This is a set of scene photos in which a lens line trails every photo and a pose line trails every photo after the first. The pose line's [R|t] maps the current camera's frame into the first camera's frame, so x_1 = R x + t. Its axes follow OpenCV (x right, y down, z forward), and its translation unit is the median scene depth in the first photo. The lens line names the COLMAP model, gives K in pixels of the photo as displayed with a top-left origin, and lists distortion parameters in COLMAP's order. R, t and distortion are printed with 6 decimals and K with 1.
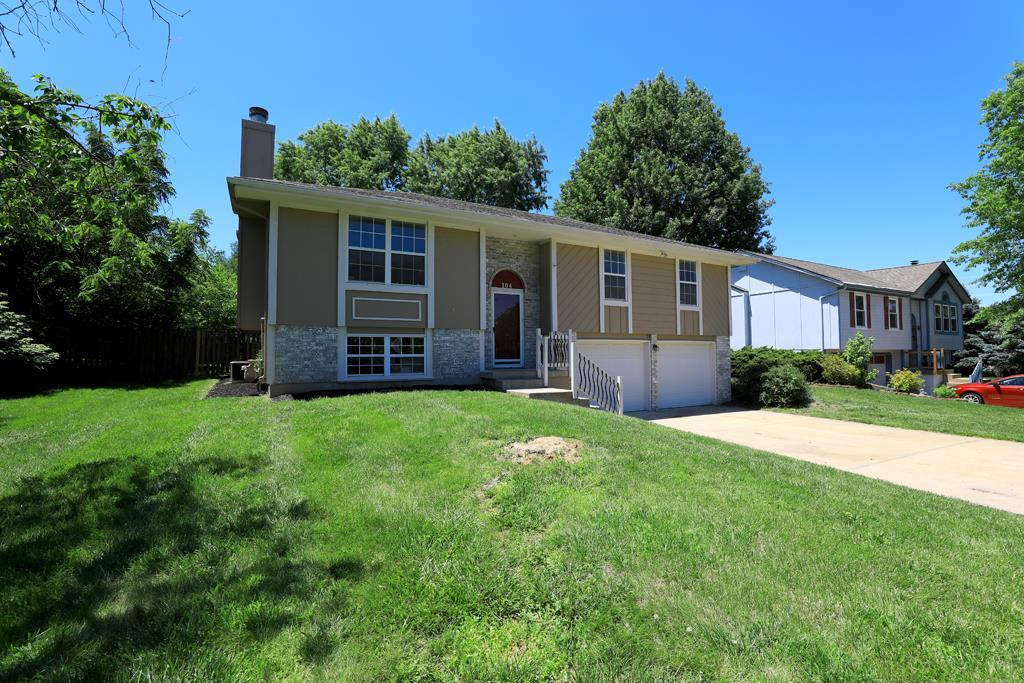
lens RADIAL K [[470.2, 0, 512.0], [0, 470.2, 341.5], [0, 0, 1]] dist [-0.044571, 0.018171]
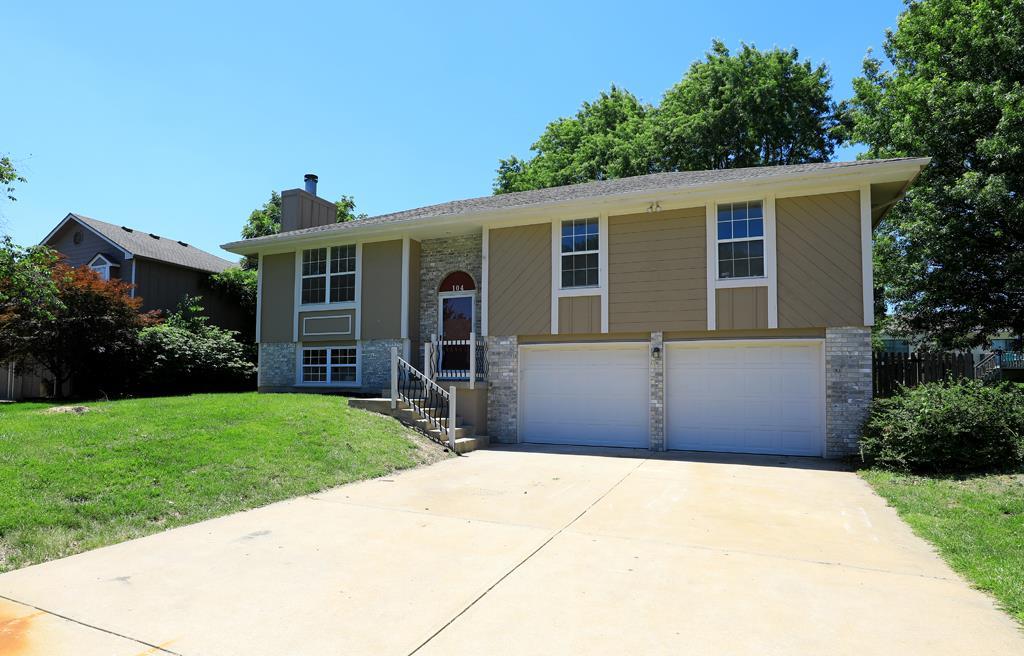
lens RADIAL K [[507.4, 0, 512.1], [0, 507.4, 347.4], [0, 0, 1]] dist [-0.029021, -0.000001]
pose [[0.643477, -0.025414, -0.765043, 0.941496], [0.026719, 0.999585, -0.010732, 0.010883], [0.764999, -0.013535, 0.643889, 0.524116]]
